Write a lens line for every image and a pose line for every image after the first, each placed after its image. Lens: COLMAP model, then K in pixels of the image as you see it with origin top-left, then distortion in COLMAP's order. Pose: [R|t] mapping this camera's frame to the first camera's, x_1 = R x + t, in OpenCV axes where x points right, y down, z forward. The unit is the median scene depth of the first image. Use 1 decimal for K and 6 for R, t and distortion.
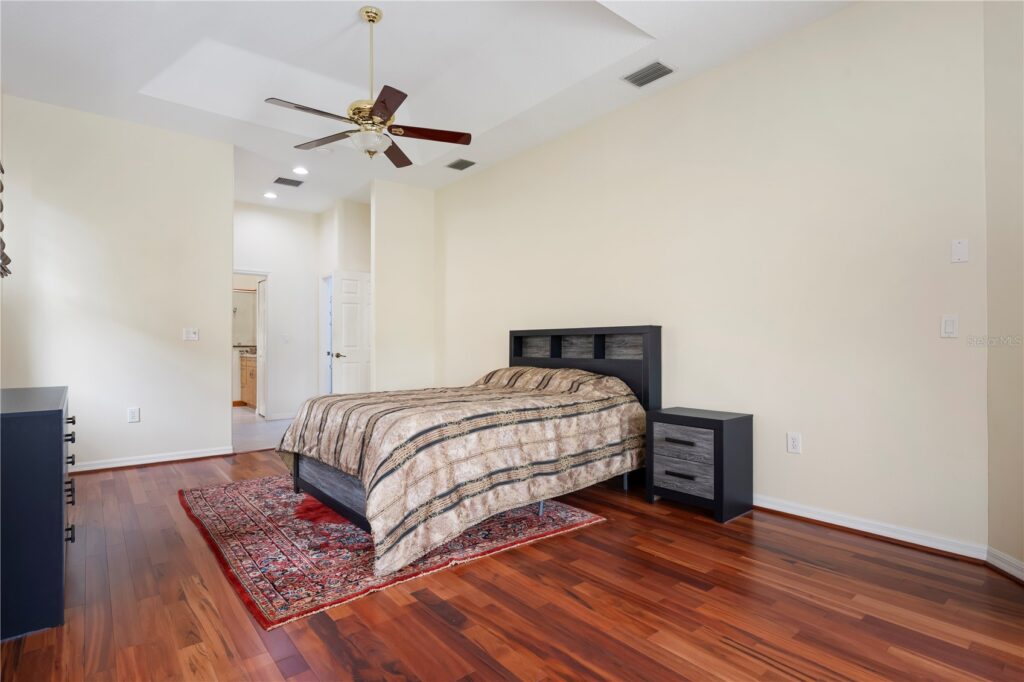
lens RADIAL K [[516.3, 0, 516.7], [0, 516.3, 340.2], [0, 0, 1]] dist [0.000580, 0.000021]
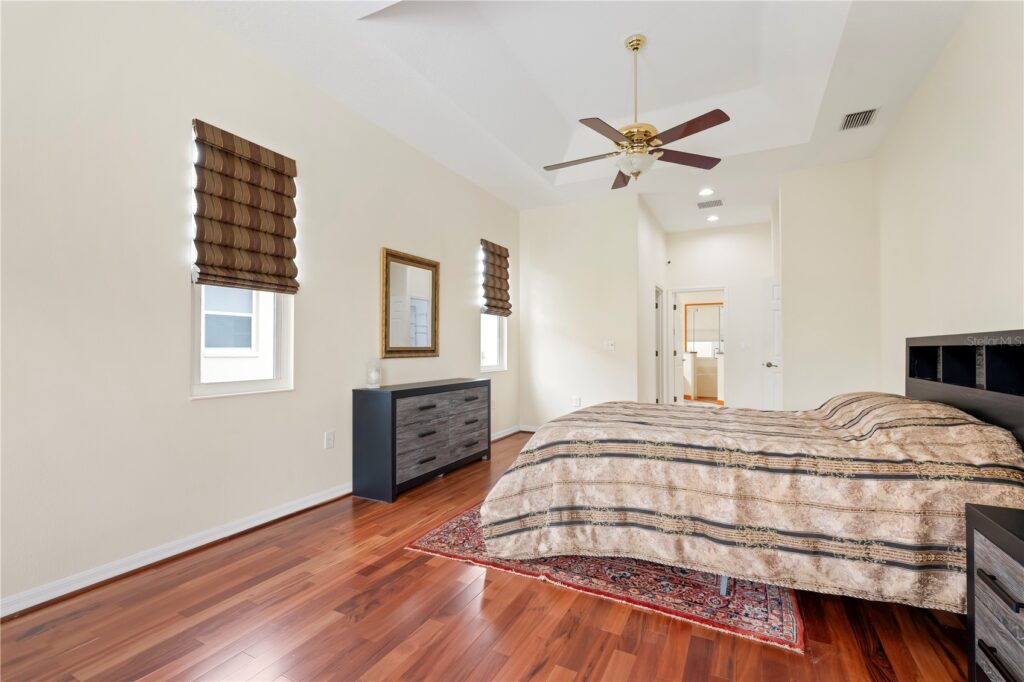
lens RADIAL K [[456.3, 0, 512.0], [0, 456.3, 341.0], [0, 0, 1]] dist [0.001994, 0.000112]
pose [[0.386473, -0.014144, -0.922192, 0.549281], [0.007698, 0.999897, -0.012110, -0.018231], [0.922269, -0.002419, 0.386542, 0.480313]]
